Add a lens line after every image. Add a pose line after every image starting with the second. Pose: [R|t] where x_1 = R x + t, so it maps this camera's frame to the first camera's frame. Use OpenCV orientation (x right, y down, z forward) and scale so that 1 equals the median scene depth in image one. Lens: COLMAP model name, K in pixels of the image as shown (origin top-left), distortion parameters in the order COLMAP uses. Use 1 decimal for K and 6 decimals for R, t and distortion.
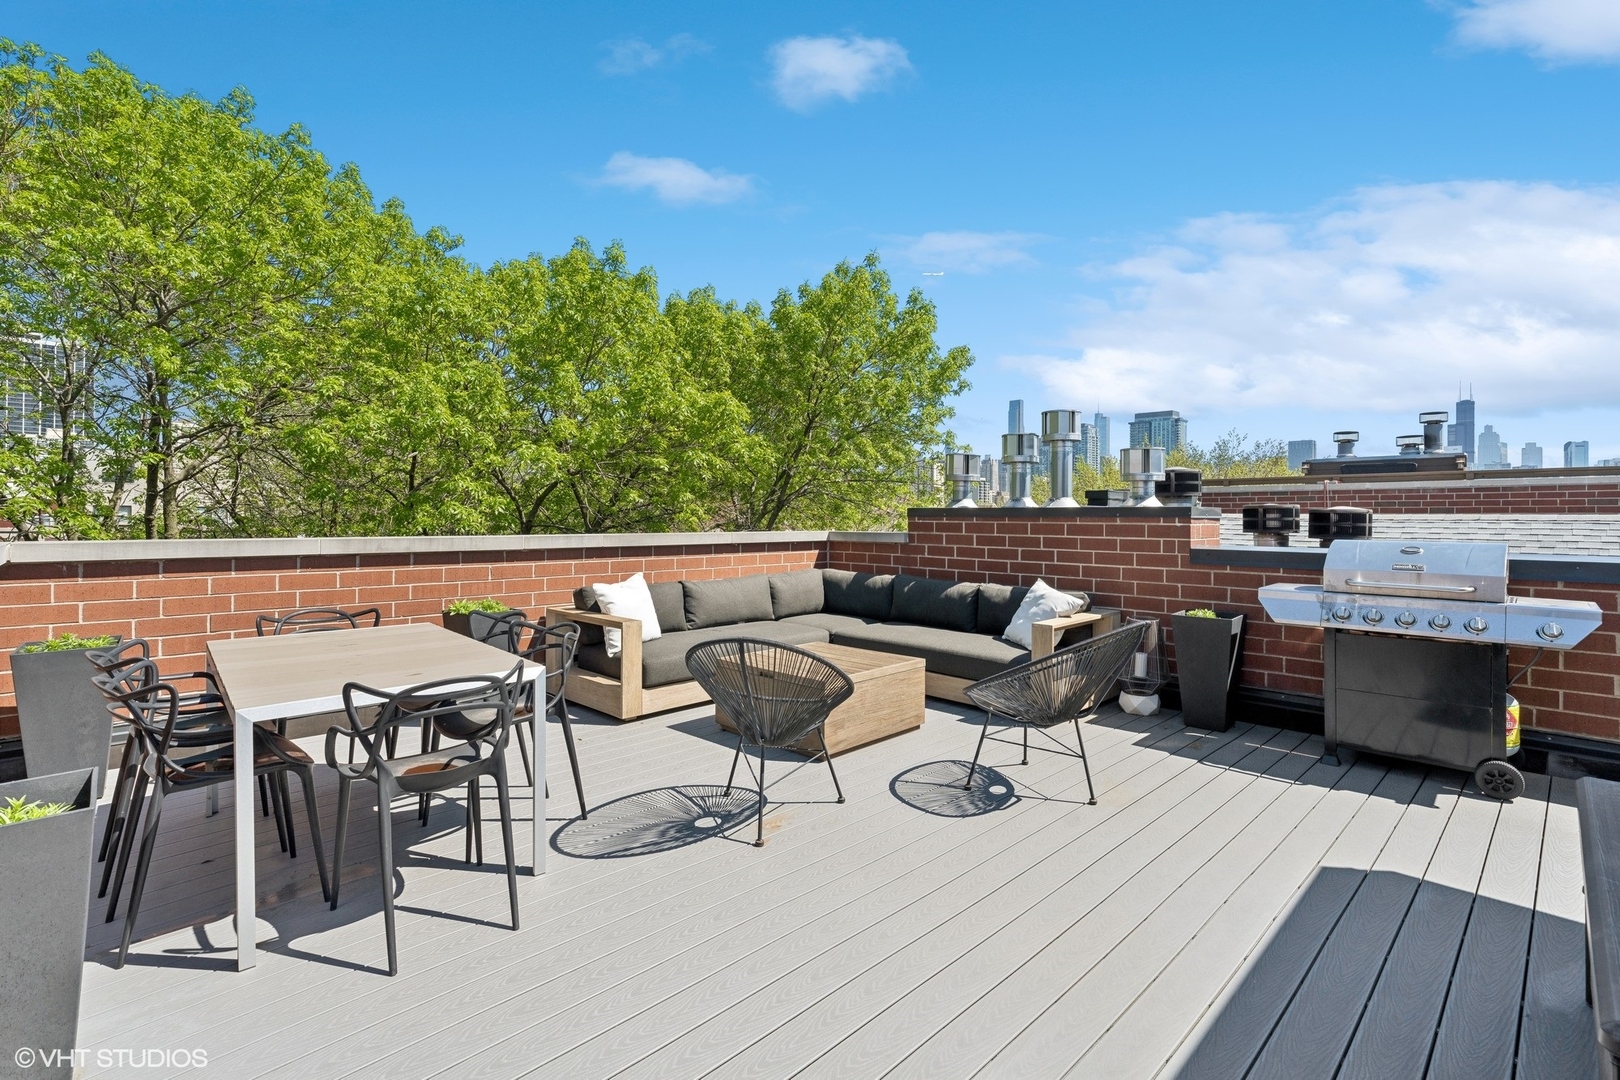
lens RADIAL K [[744.3, 0, 803.4], [0, 744.3, 539.2], [0, 0, 1]] dist [-0.005419, 0.003472]
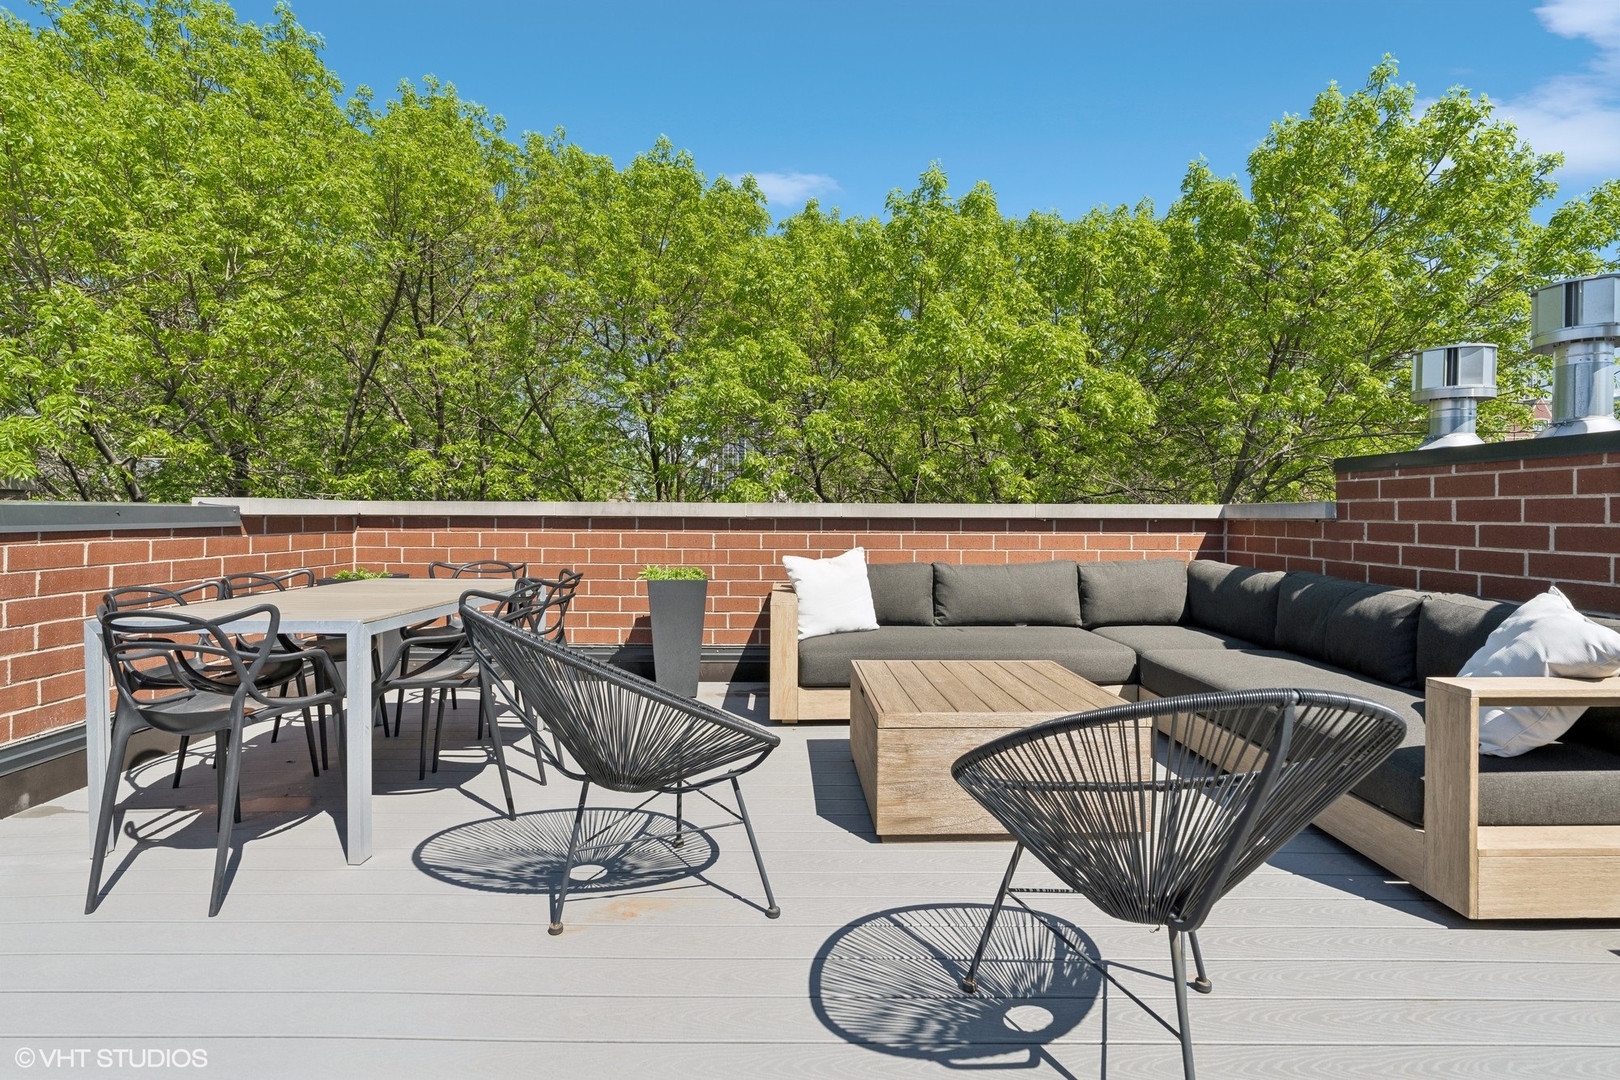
lens RADIAL K [[744.3, 0, 807.6], [0, 744.3, 527.1], [0, 0, 1]] dist [-0.005419, 0.003472]
pose [[0.718244, 0.009654, -0.695725, 0.309672], [-0.021355, 0.999739, -0.008173, 0.030946], [0.695464, 0.020728, 0.718262, 0.378051]]
